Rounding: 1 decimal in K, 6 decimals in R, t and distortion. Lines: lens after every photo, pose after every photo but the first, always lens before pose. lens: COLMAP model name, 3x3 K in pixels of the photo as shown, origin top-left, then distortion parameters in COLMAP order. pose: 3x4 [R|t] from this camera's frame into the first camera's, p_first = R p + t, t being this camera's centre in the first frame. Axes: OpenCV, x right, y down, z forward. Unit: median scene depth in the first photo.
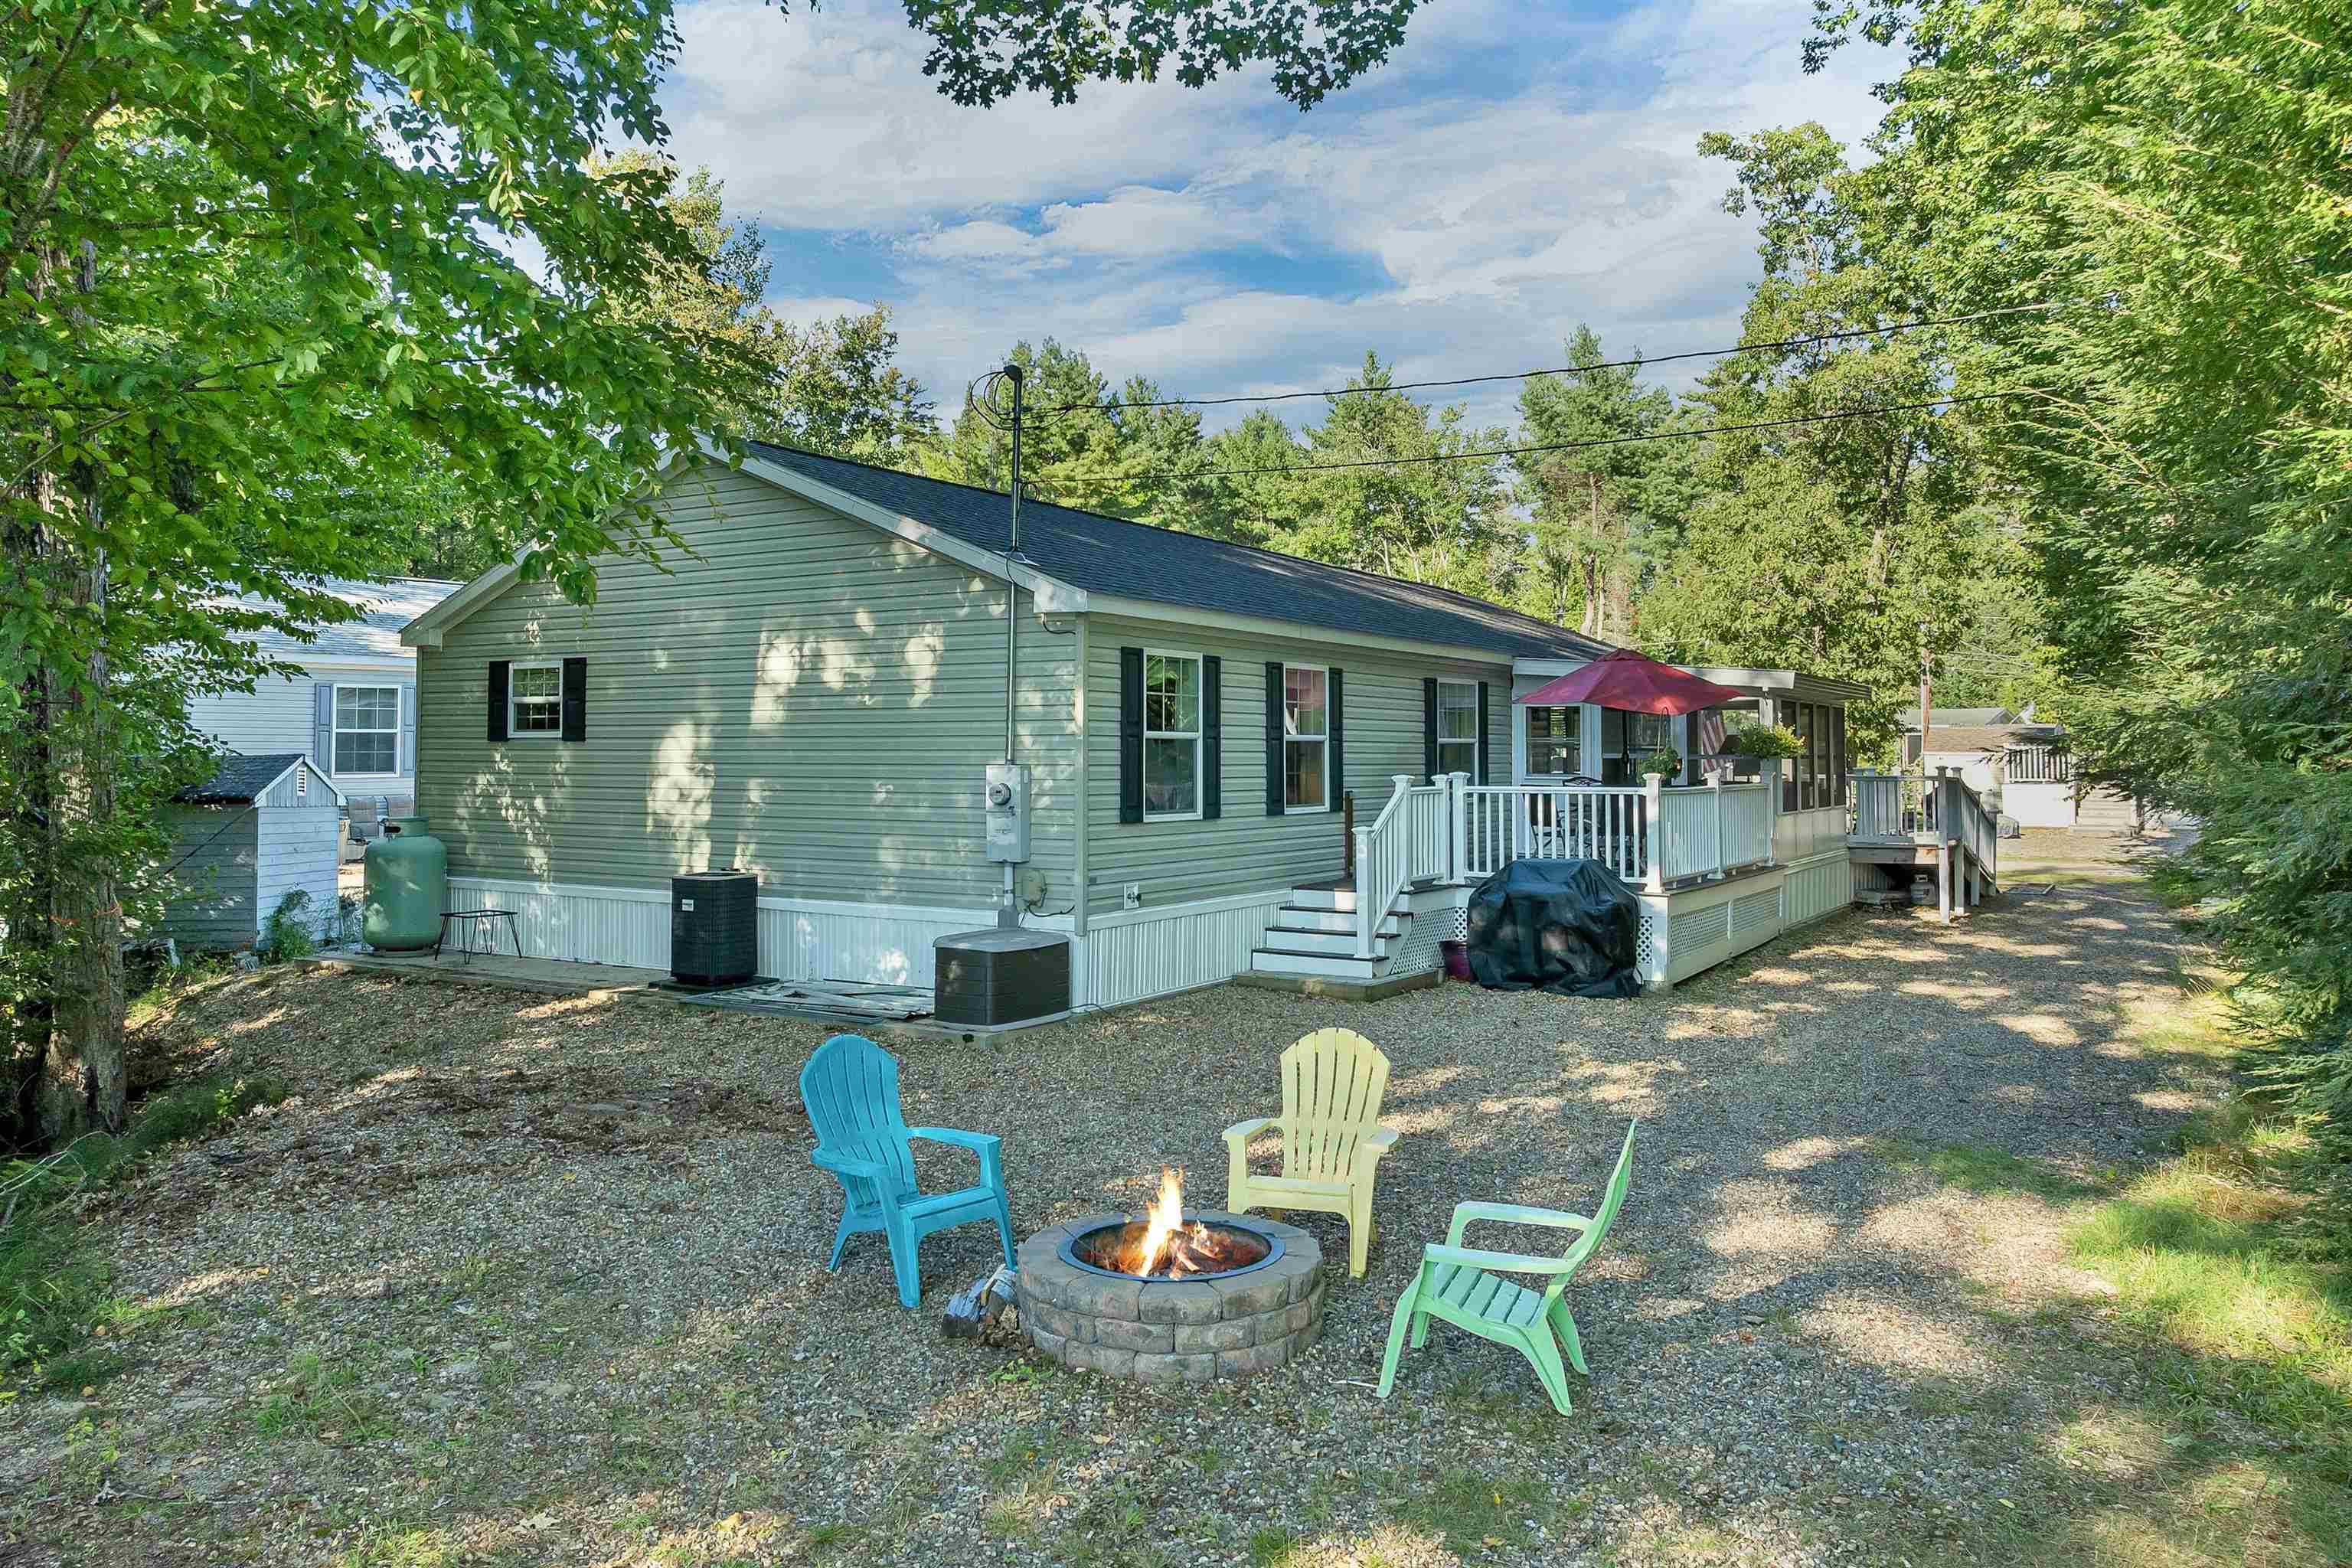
lens RADIAL K [[1759.2, 0, 1175.3], [0, 1759.2, 776.3], [0, 0, 1]] dist [-0.004887, -0.002898]
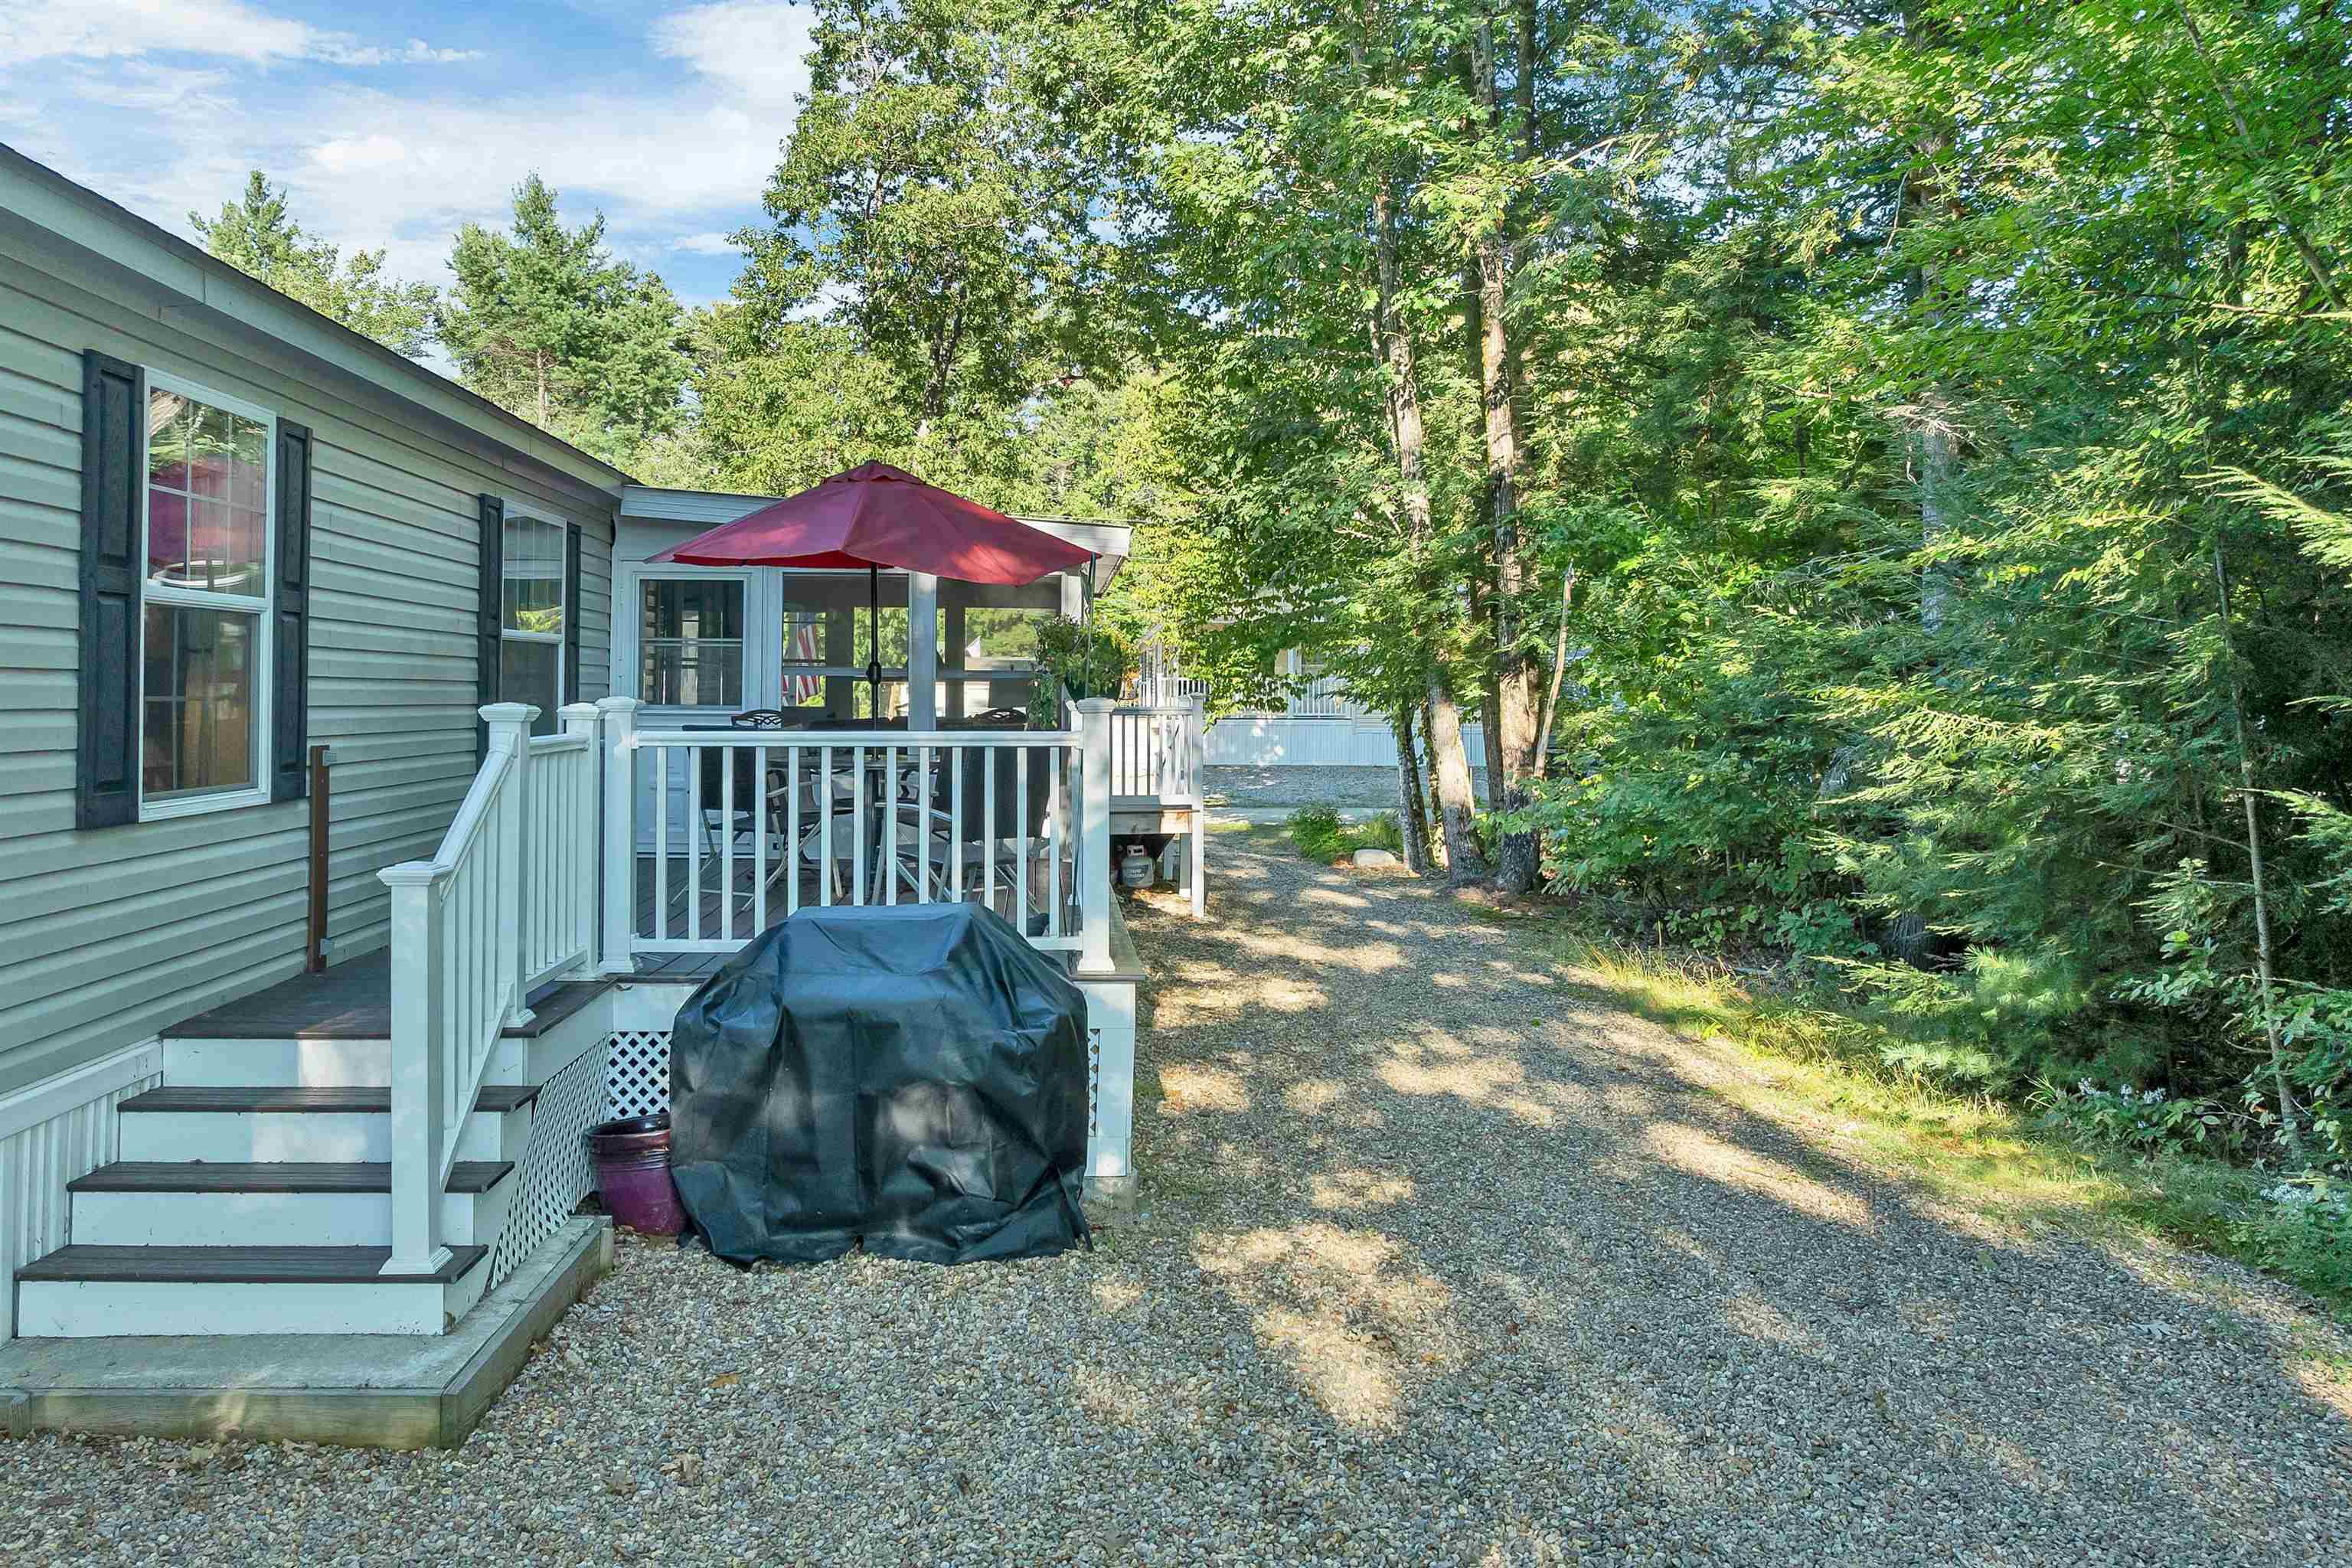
lens RADIAL K [[1759.2, 0, 1116.8], [0, 1759.2, 635.7], [0, 0, 1]] dist [-0.004887, -0.002898]
pose [[0.836763, 0.019301, 0.547225, 0.033094], [0.004010, 0.999136, -0.041373, 0.000739], [-0.547551, 0.036814, 0.835962, 0.589704]]
